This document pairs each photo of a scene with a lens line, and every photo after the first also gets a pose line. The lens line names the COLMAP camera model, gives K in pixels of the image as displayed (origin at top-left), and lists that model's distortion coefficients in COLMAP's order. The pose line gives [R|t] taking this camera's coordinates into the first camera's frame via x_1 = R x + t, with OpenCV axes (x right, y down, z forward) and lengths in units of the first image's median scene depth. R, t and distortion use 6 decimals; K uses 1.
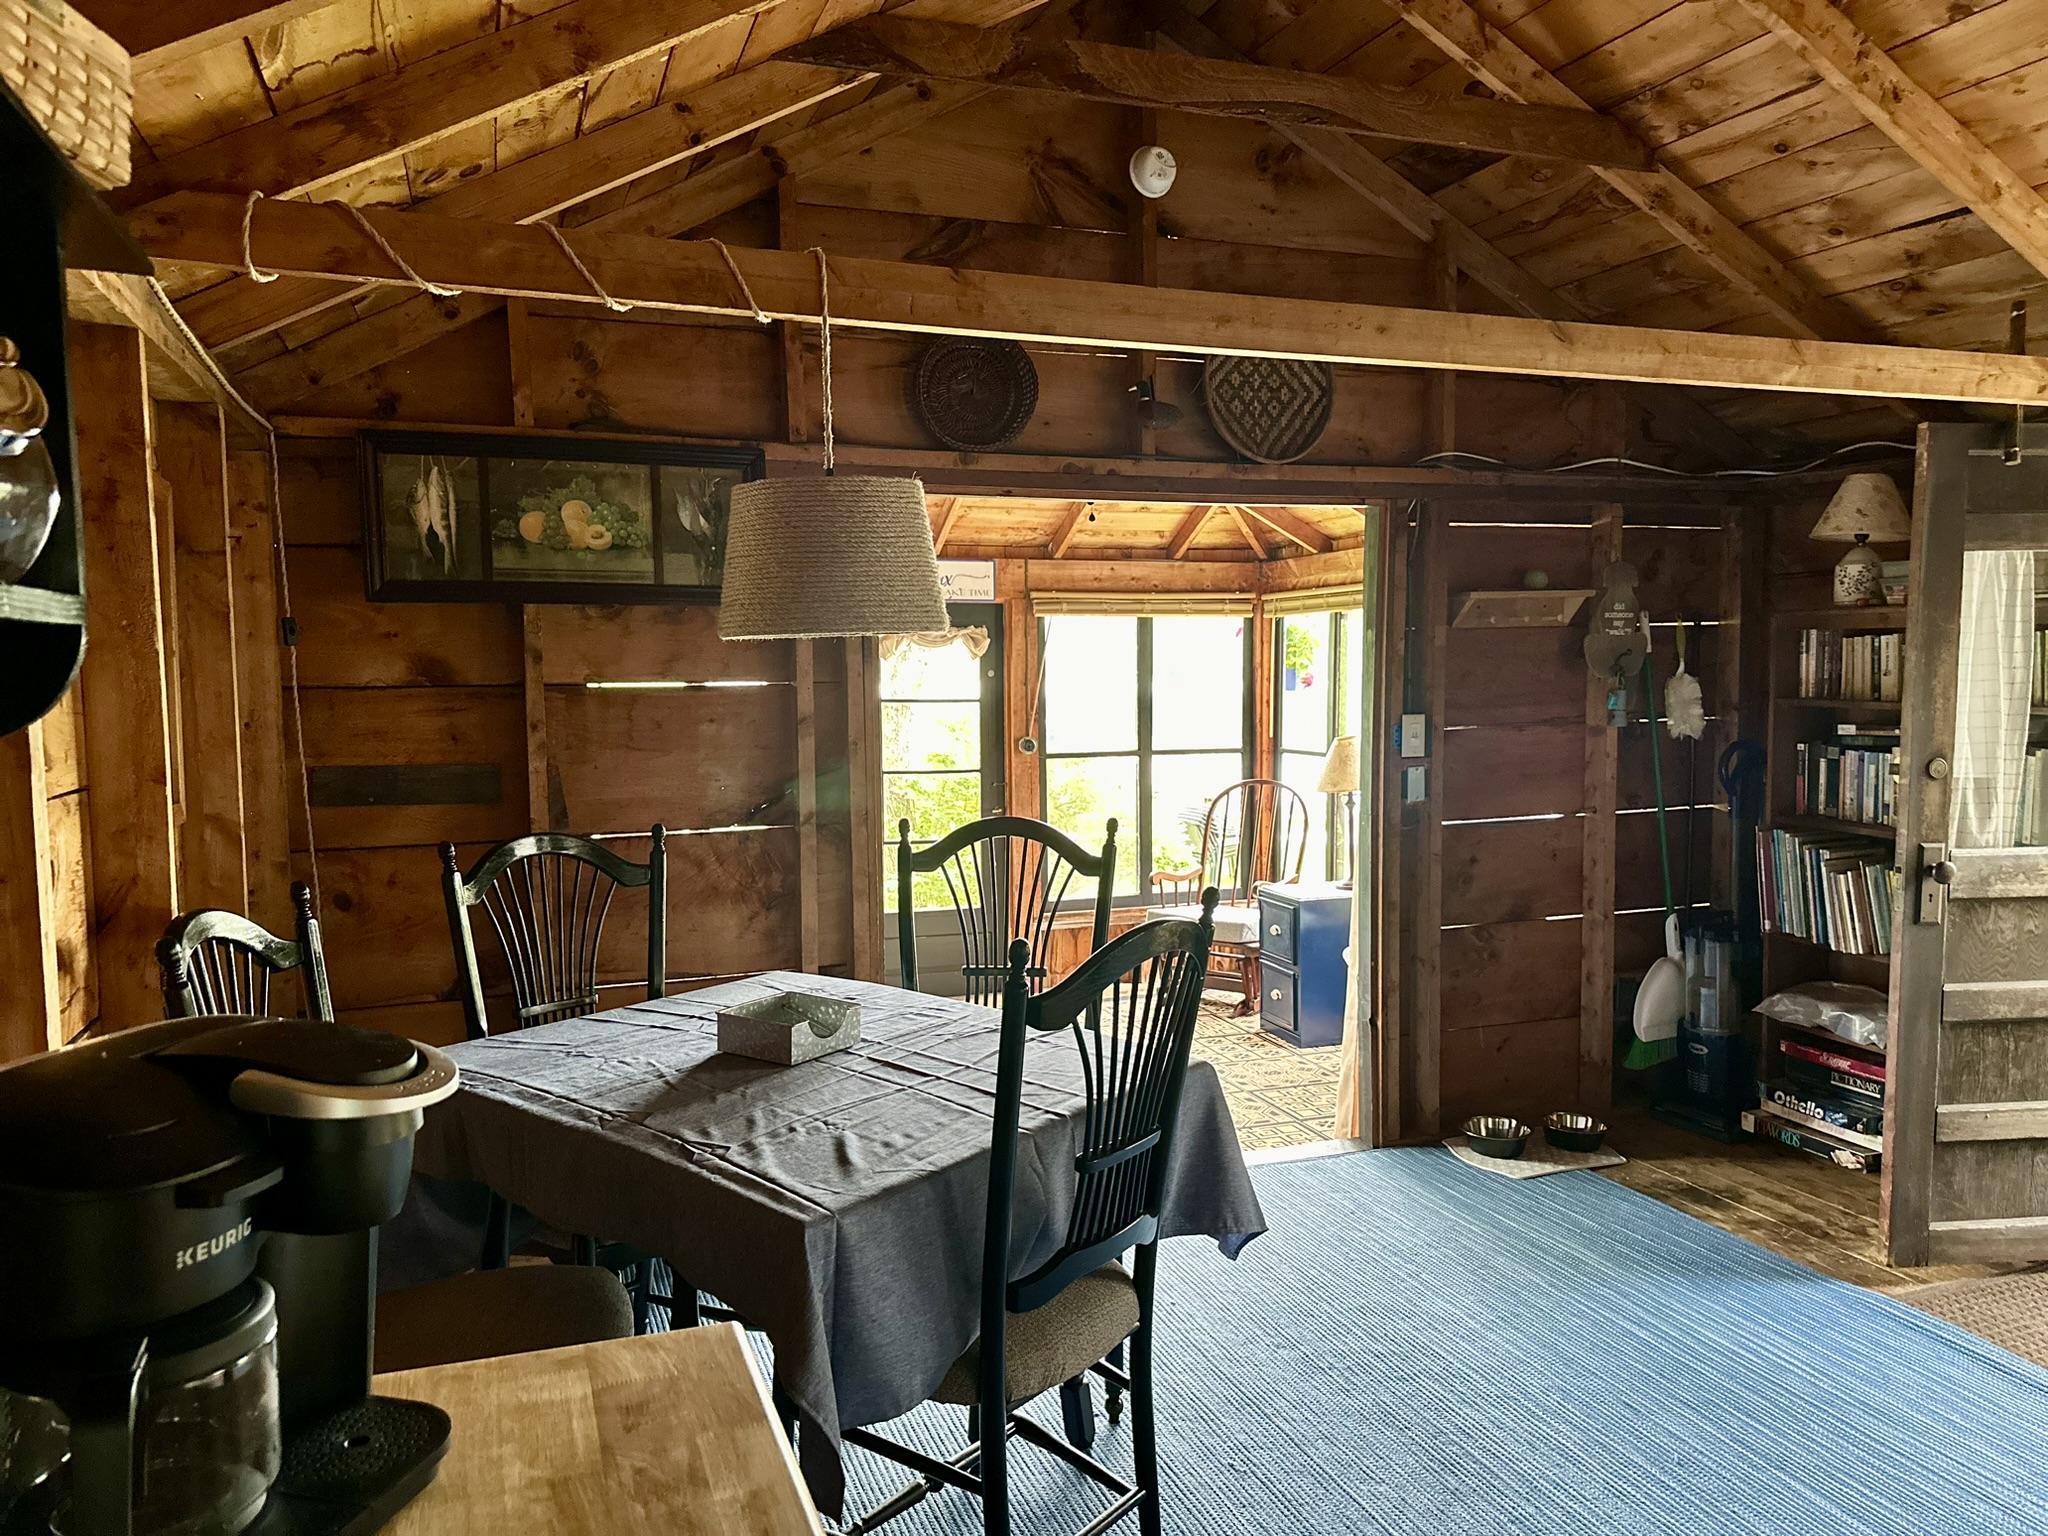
lens RADIAL K [[1536.3, 0, 1024.0], [0, 1536.3, 768.0], [0, 0, 1]] dist [0.107708, 0.000746]
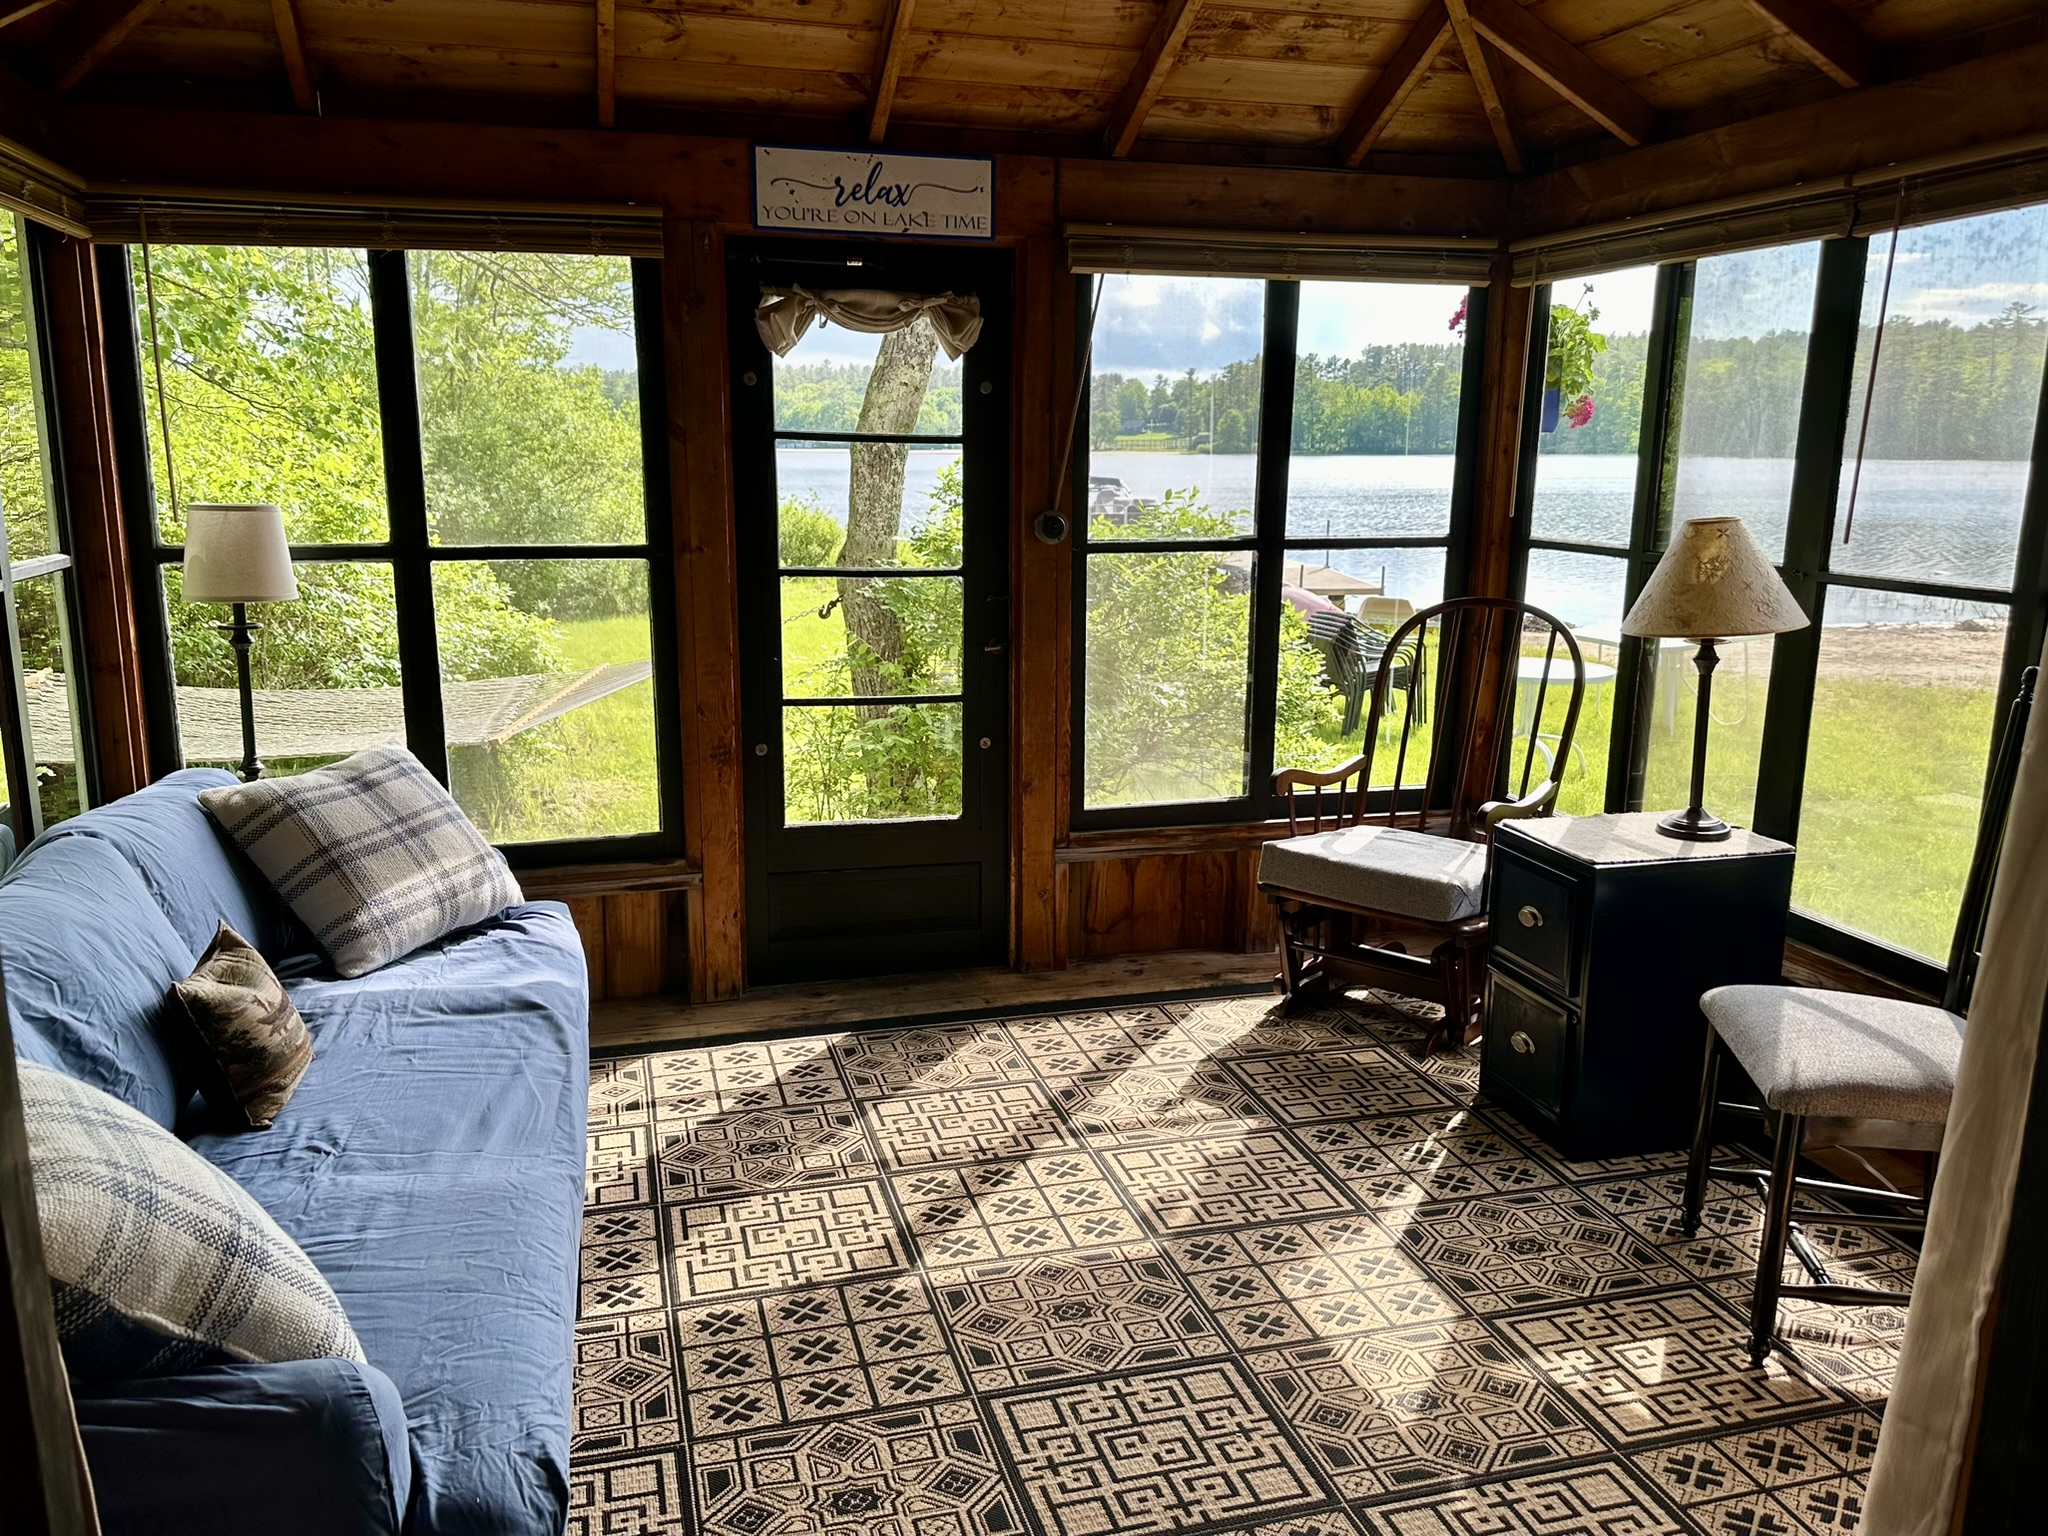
lens RADIAL K [[1536.3, 0, 1024.0], [0, 1536.3, 768.0], [0, 0, 1]] dist [0.107708, 0.000746]
pose [[0.996892, 0.030850, -0.072484, 0.034059], [-0.021249, 0.991328, 0.129682, -0.000487], [0.075856, -0.127739, 0.988903, 0.448194]]
